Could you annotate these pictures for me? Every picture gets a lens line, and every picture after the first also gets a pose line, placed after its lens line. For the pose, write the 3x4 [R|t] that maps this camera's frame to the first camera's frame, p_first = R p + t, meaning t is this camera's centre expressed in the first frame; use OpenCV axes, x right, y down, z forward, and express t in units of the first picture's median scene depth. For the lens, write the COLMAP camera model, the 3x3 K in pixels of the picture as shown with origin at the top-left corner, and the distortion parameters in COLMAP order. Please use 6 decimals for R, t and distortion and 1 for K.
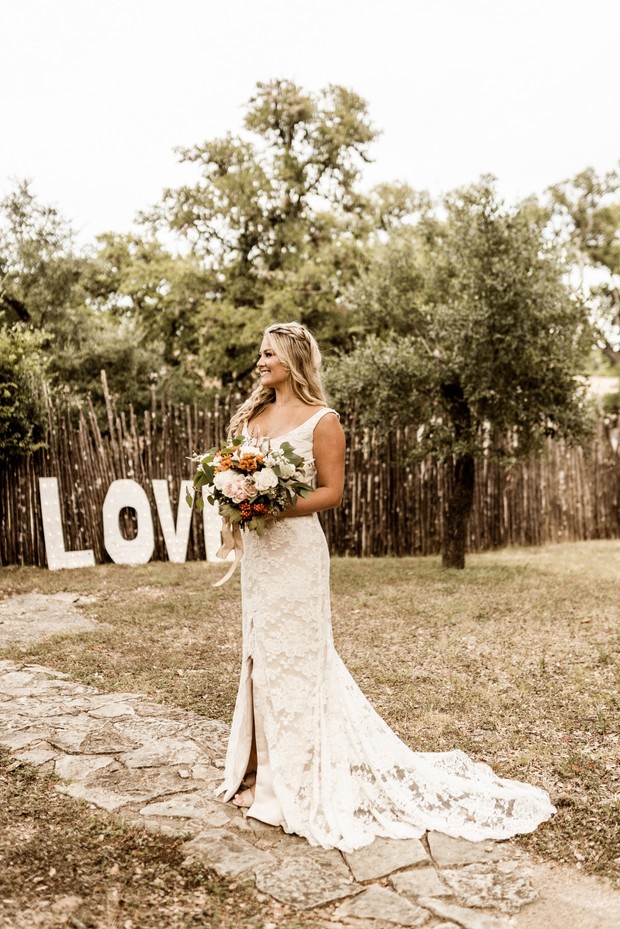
lens RADIAL K [[939.6, 0, 310.0], [0, 939.6, 464.5], [0, 0, 1]] dist [-0.012162, 0.031504]
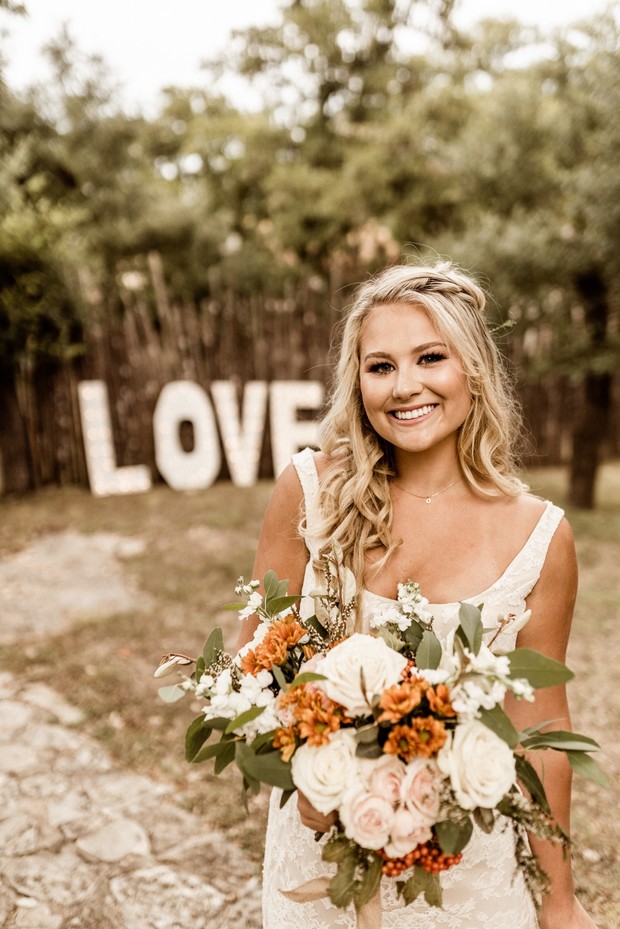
lens RADIAL K [[939.6, 0, 310.0], [0, 939.6, 464.5], [0, 0, 1]] dist [-0.012162, 0.031504]
pose [[0.996469, 0.012569, -0.083010, -0.007899], [-0.000508, 0.989615, 0.143744, -0.027387], [0.083954, -0.143194, 0.986127, 0.126777]]
